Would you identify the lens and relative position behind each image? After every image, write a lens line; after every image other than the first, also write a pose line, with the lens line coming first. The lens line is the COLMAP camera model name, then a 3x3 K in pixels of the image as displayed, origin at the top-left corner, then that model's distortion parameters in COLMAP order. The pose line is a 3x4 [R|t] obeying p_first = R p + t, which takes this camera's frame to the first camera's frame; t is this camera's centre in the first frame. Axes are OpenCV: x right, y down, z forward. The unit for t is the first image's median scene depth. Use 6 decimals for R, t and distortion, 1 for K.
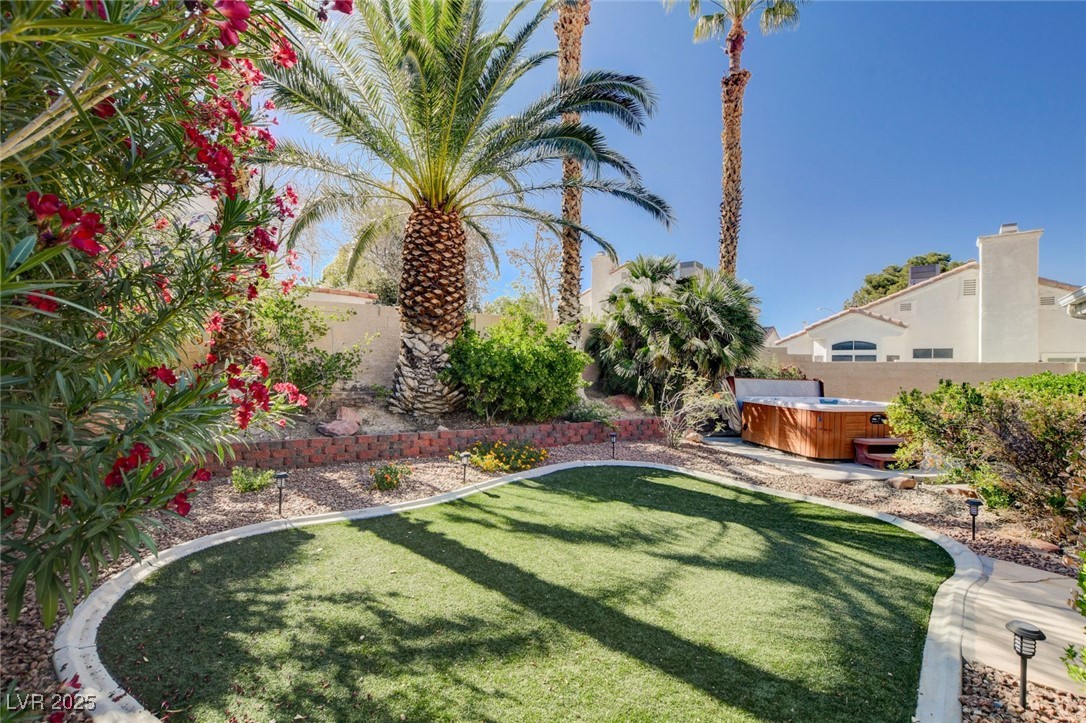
lens RADIAL K [[475.6, 0, 543.0], [0, 475.6, 361.5], [0, 0, 1]] dist [-0.028398, -0.000056]
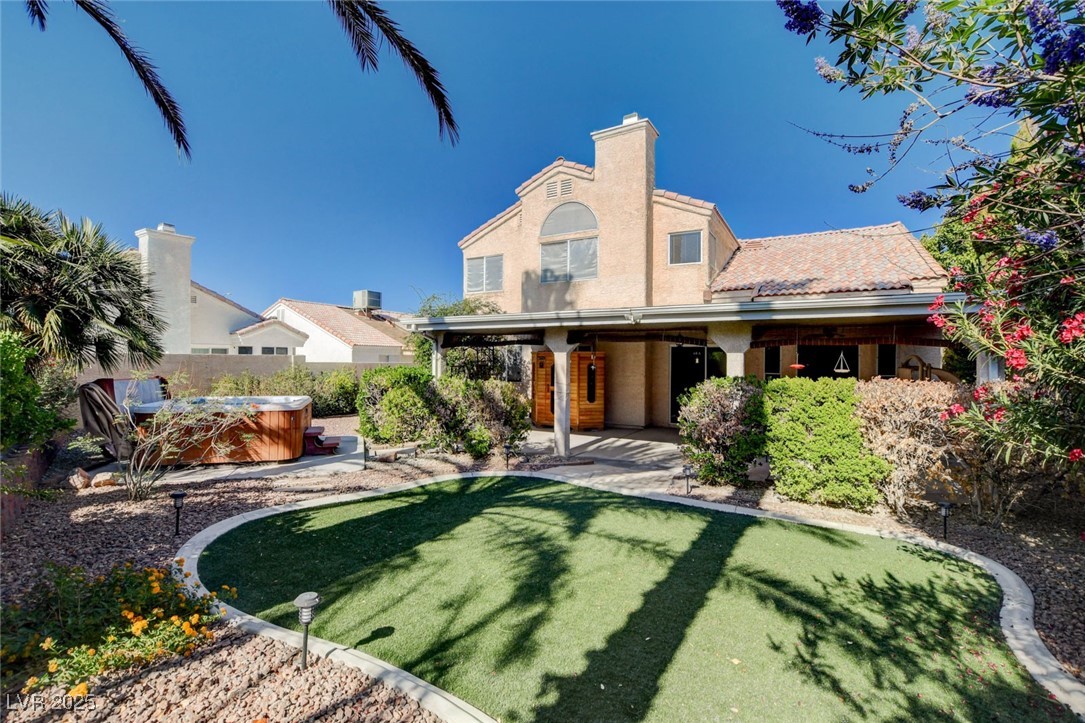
lens RADIAL K [[475.2, 0, 542.5], [0, 475.2, 361.5], [0, 0, 1]] dist [-0.028398, -0.000056]
pose [[-0.155178, -0.016878, 0.987742, -0.822595], [-0.022002, 0.999665, 0.013625, -0.037335], [-0.987642, -0.019618, -0.155497, 1.169713]]
